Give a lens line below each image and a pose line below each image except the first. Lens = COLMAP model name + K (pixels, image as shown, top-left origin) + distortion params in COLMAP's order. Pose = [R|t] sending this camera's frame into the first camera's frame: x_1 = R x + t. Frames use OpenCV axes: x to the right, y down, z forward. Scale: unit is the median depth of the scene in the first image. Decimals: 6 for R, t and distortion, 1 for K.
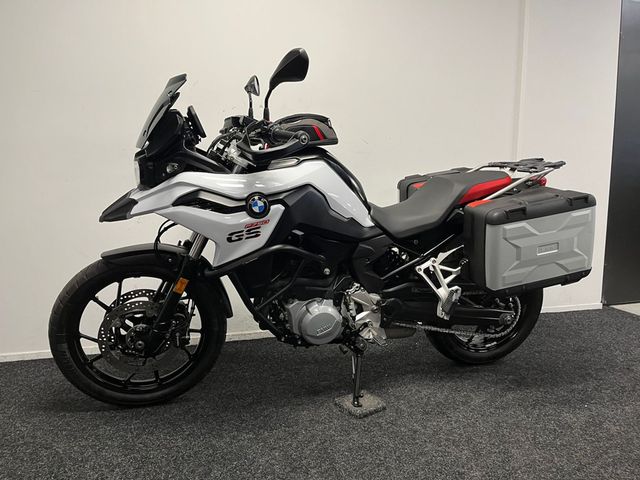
lens RADIAL K [[480.3, 0, 320.0], [0, 480.3, 240.0], [0, 0, 1]] dist [0.081406, -0.108112]
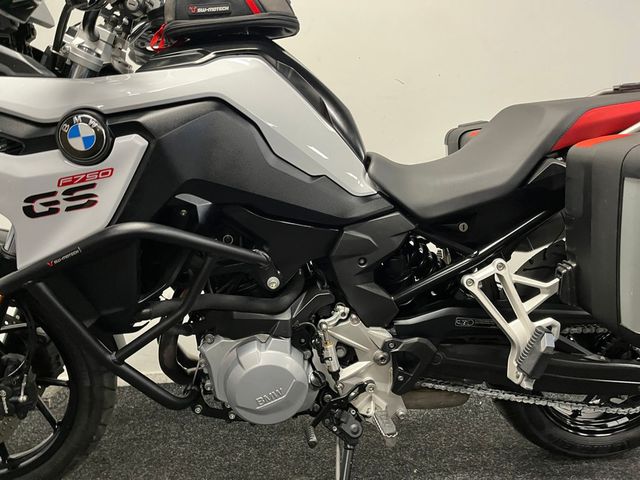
lens RADIAL K [[490.3, 0, 316.6], [0, 490.3, 241.0], [0, 0, 1]] dist [0.087481, -0.132260]
pose [[0.985286, 0.004216, -0.170860, 0.144497], [-0.006358, 0.999908, -0.011992, 0.027159], [0.170794, 0.012902, 0.985222, 0.494548]]
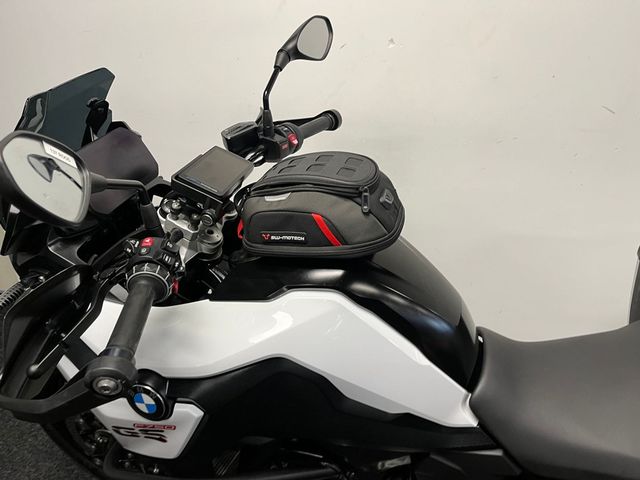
lens RADIAL K [[479.2, 0, 315.8], [0, 479.2, 242.0], [0, 0, 1]] dist [0.086745, -0.111483]
pose [[0.834228, 0.216003, -0.507352, 0.182831], [-0.051636, 0.946641, 0.318125, -0.321095], [0.548997, -0.239192, 0.800868, 0.641914]]
